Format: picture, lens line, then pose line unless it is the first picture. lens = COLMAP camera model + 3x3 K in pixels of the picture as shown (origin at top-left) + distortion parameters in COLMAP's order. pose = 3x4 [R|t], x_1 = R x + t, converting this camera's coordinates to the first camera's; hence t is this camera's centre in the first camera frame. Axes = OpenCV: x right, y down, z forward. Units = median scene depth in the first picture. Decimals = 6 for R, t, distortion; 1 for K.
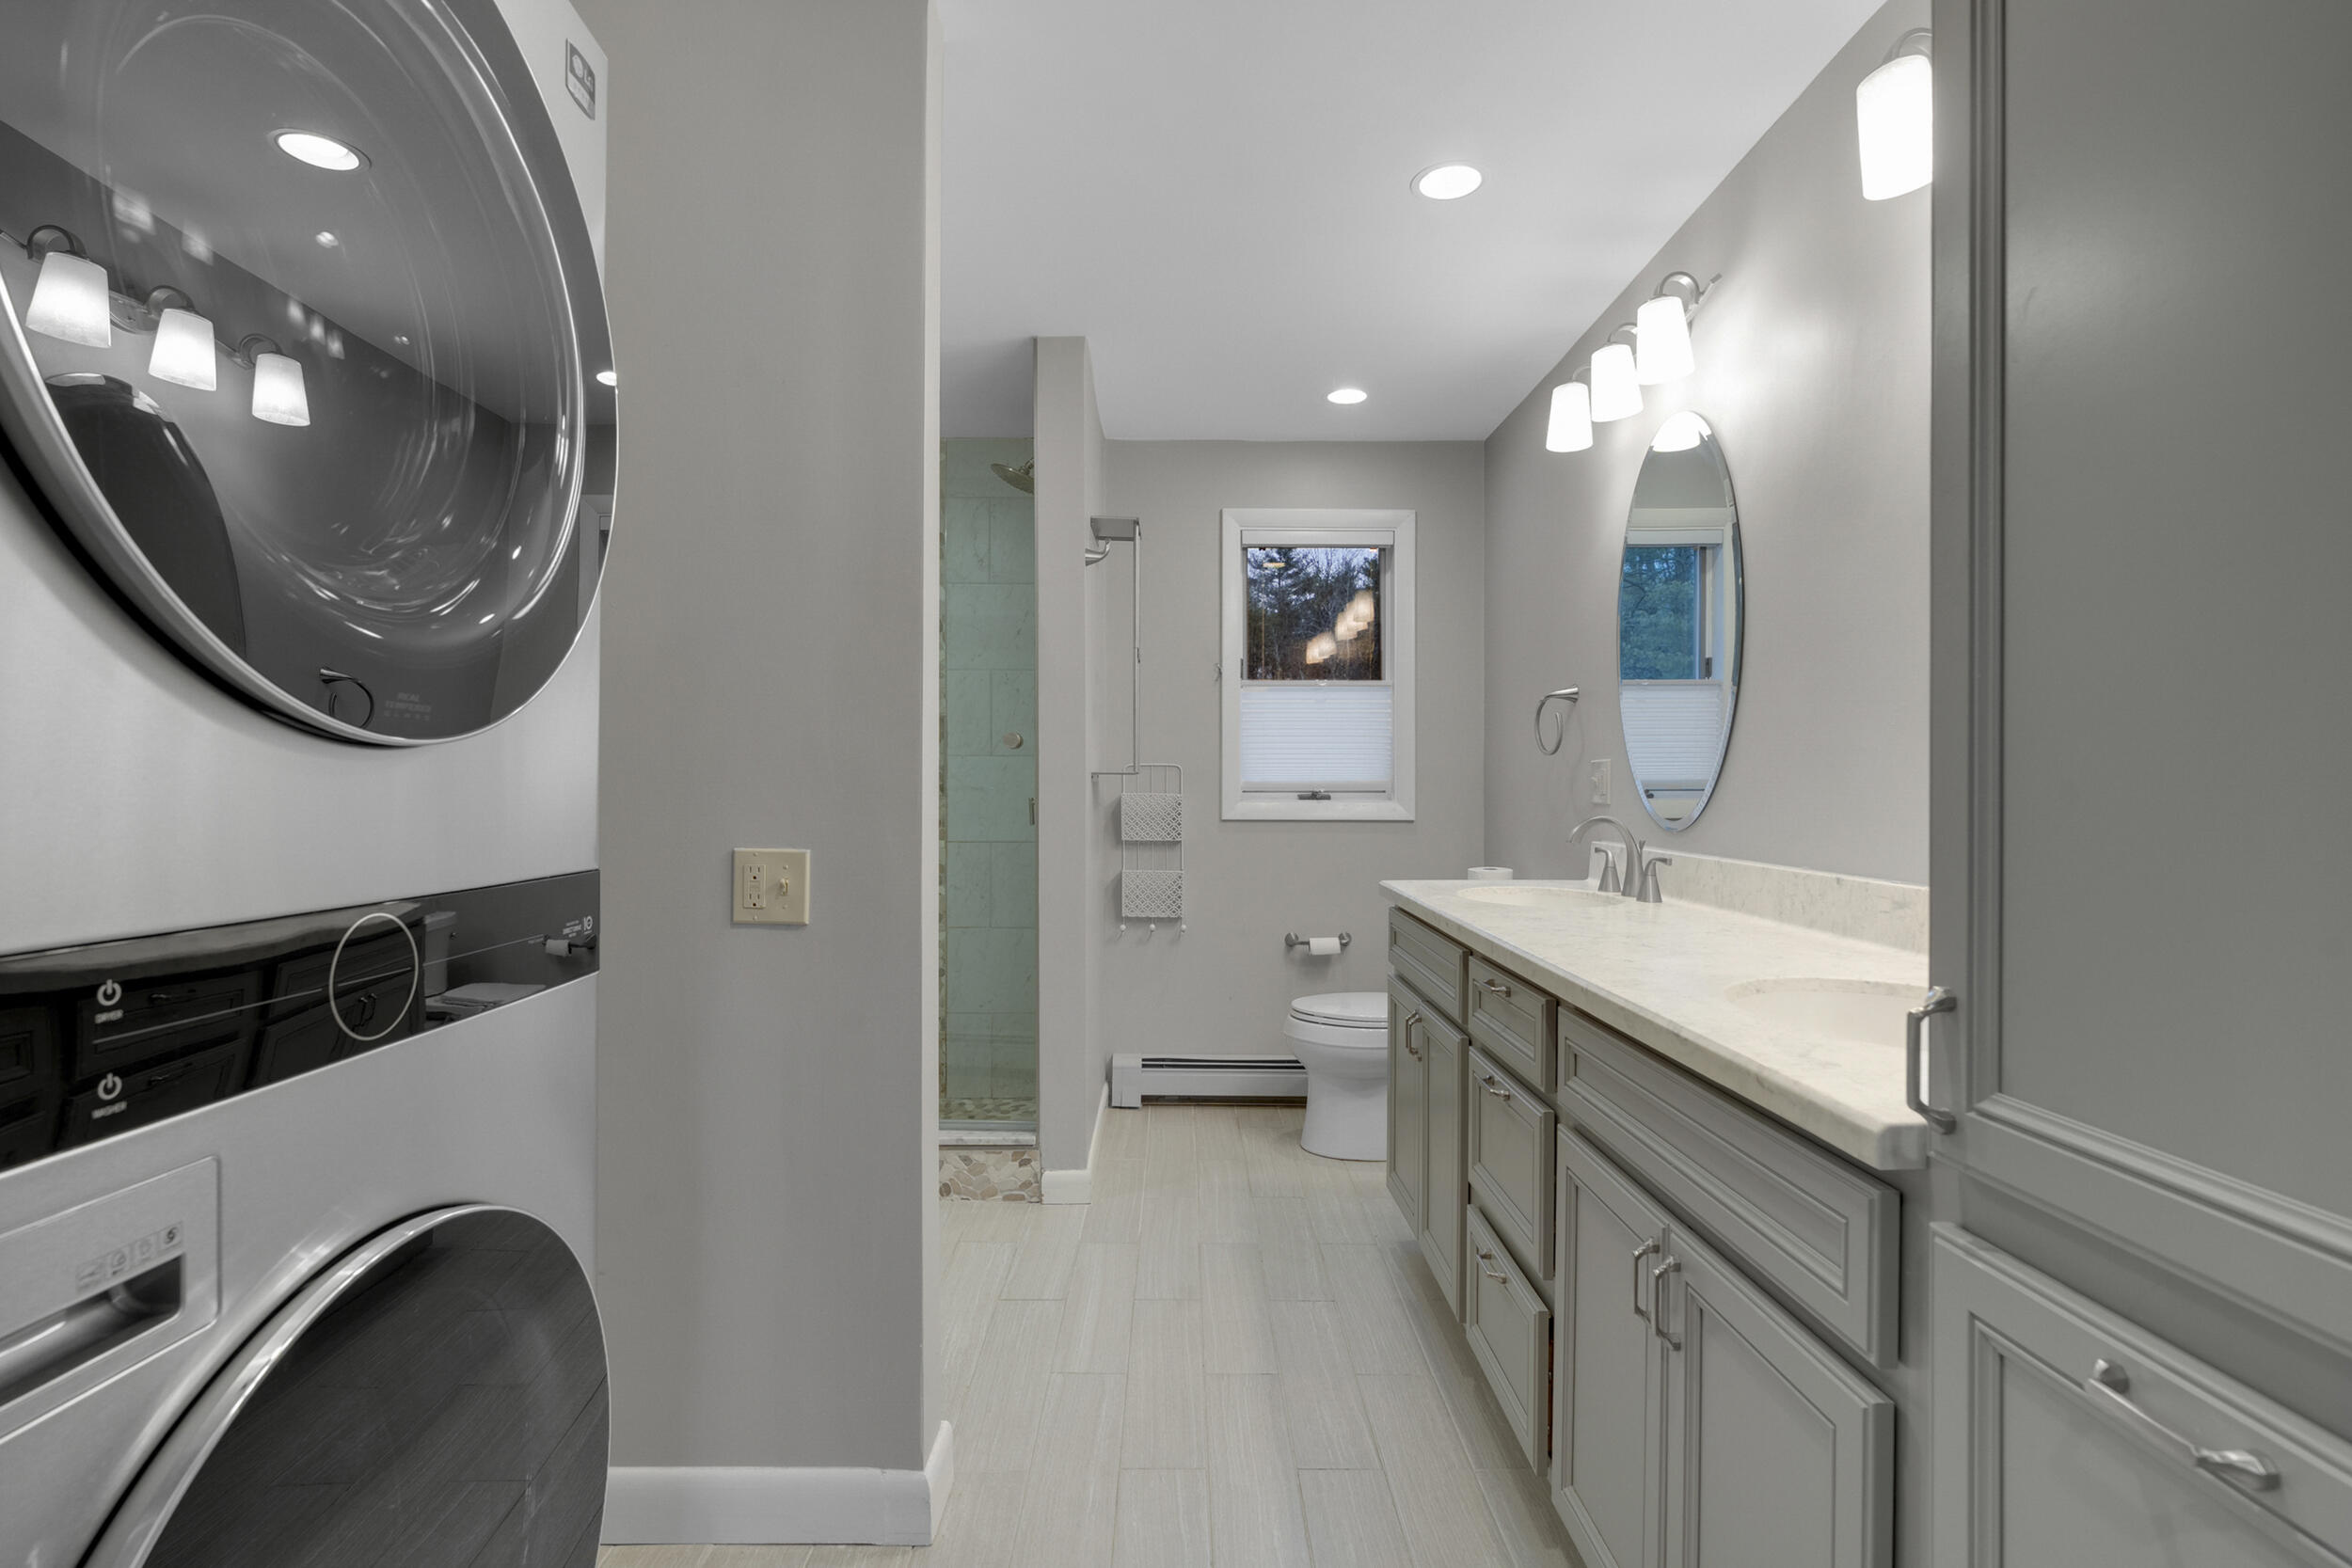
lens RADIAL K [[1108.9, 0, 1174.0], [0, 1108.9, 791.7], [0, 0, 1]] dist [-0.007824, 0.001734]
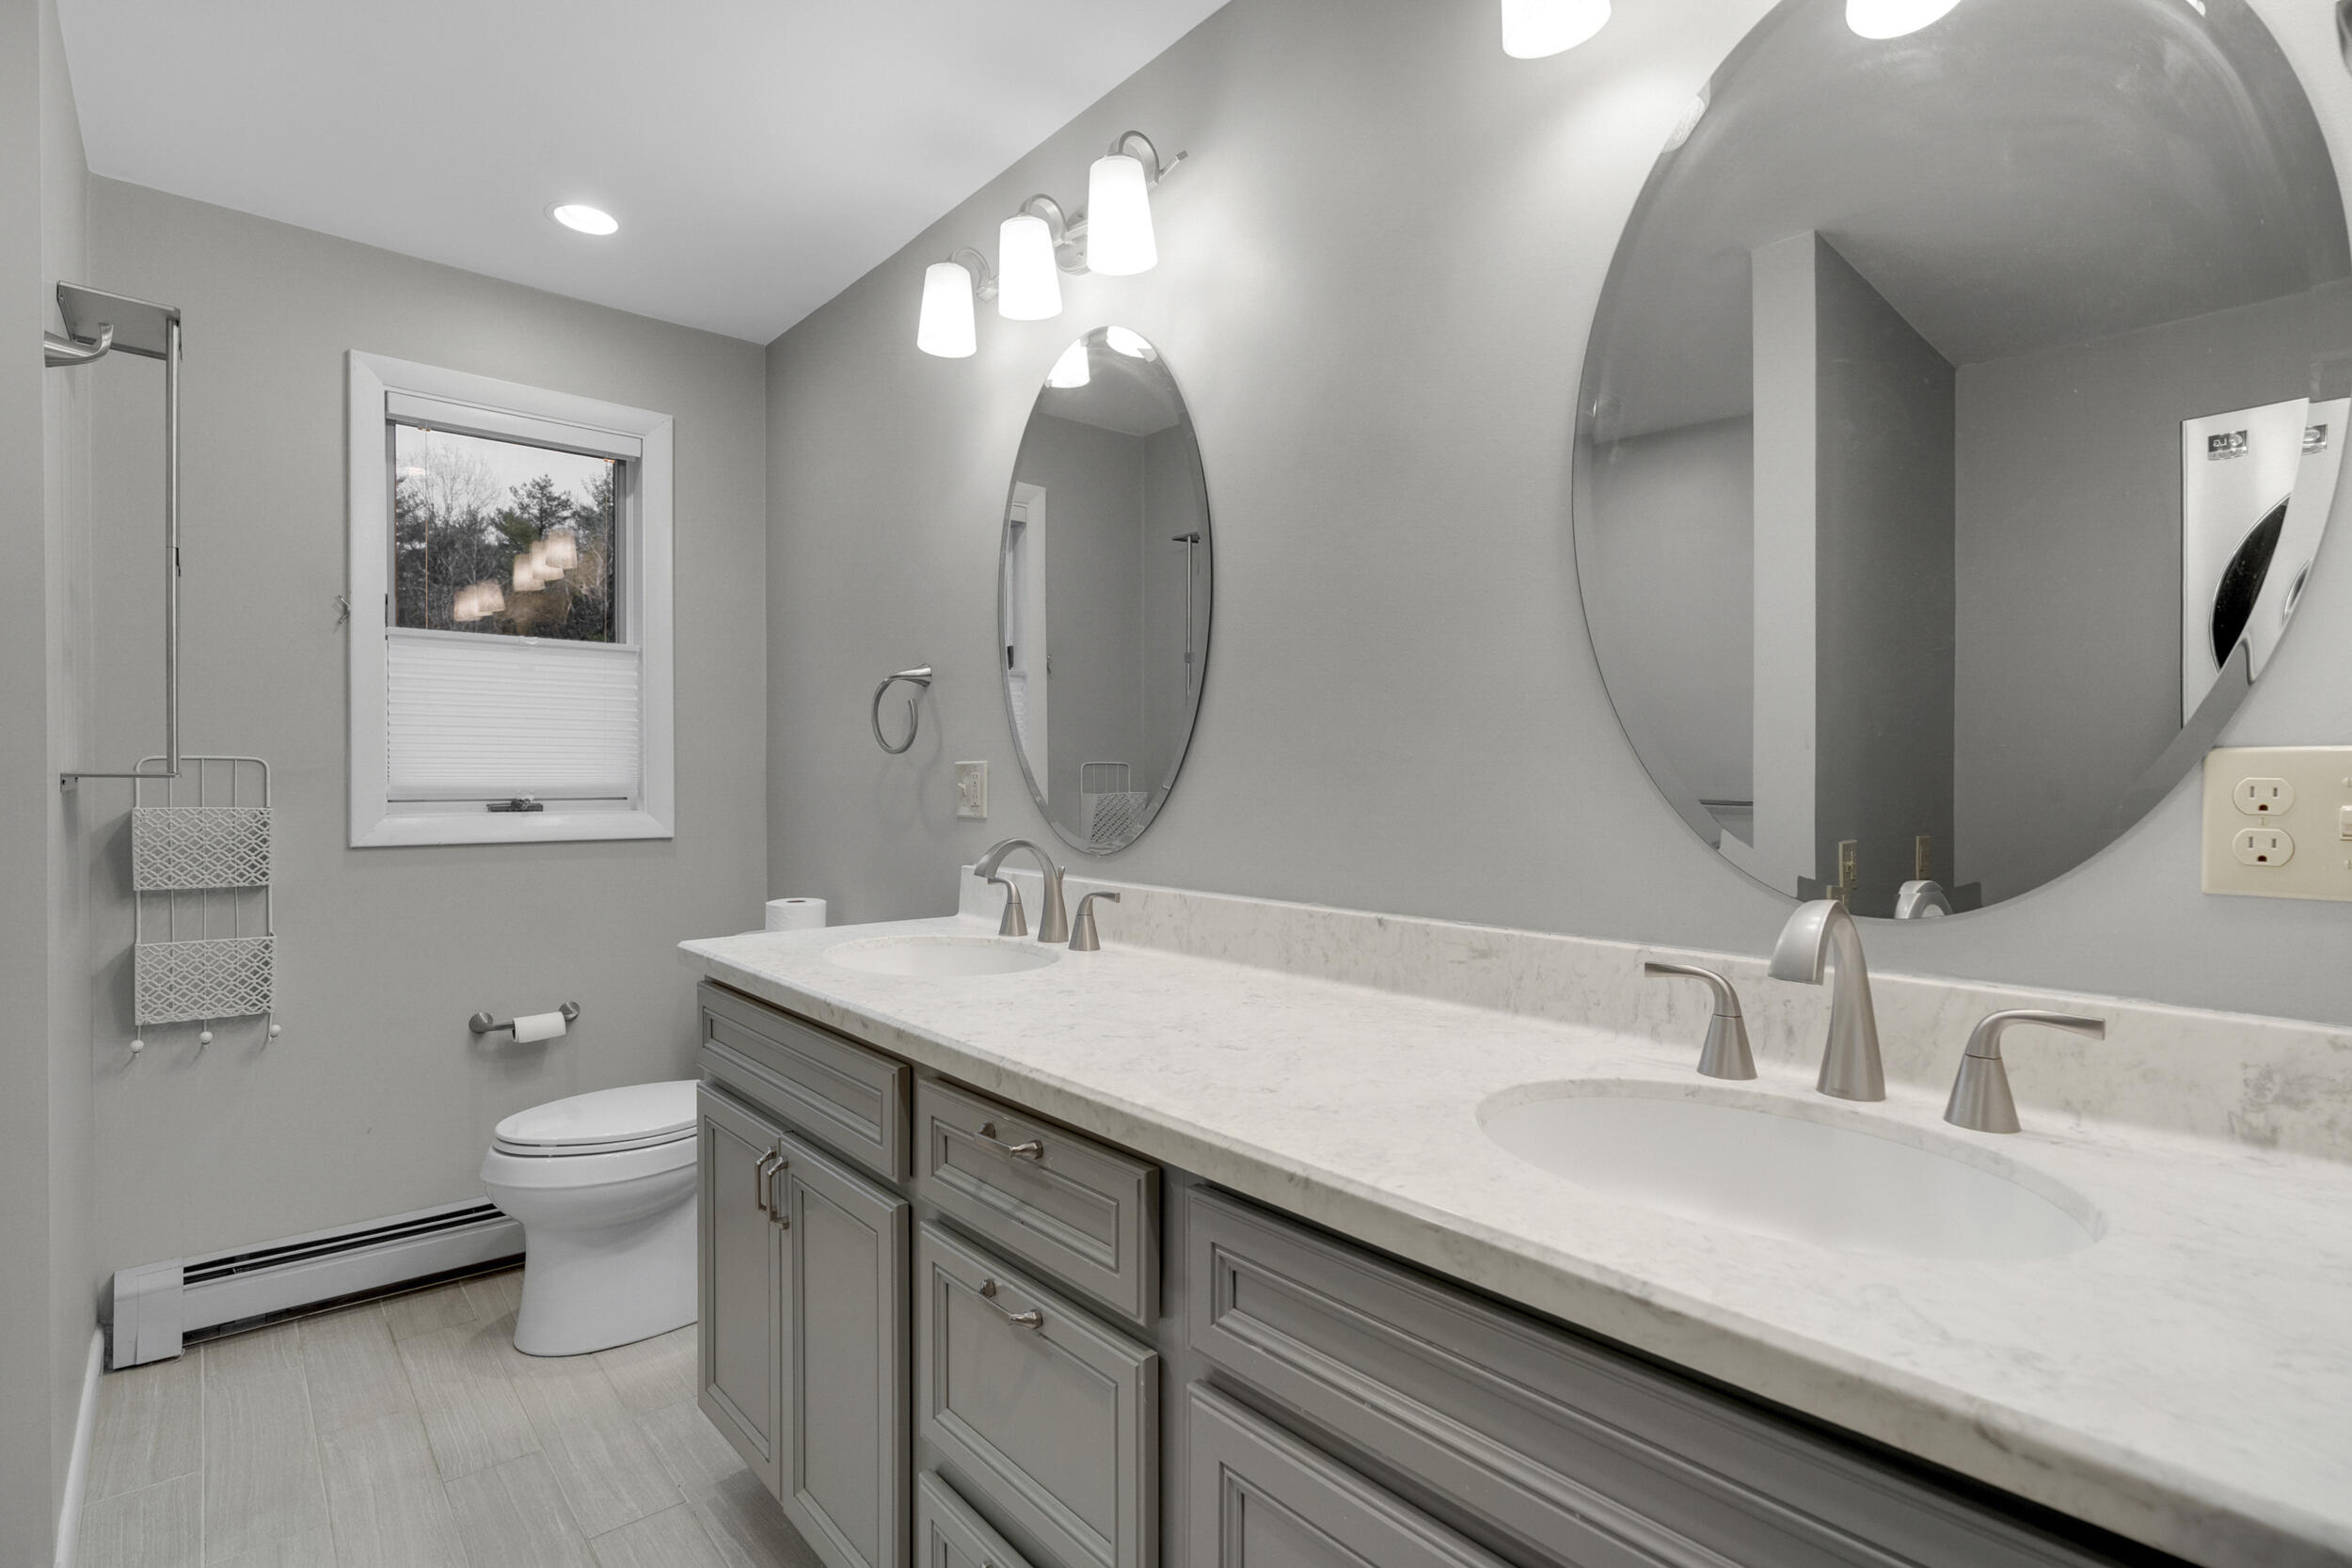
lens RADIAL K [[1108.9, 0, 1164.2], [0, 1108.9, 783.8], [0, 0, 1]] dist [-0.007824, 0.001734]
pose [[0.751745, -0.003843, 0.659443, -0.024480], [0.003179, 0.999993, 0.002204, -0.011216], [-0.659447, 0.000440, 0.751751, 0.251373]]
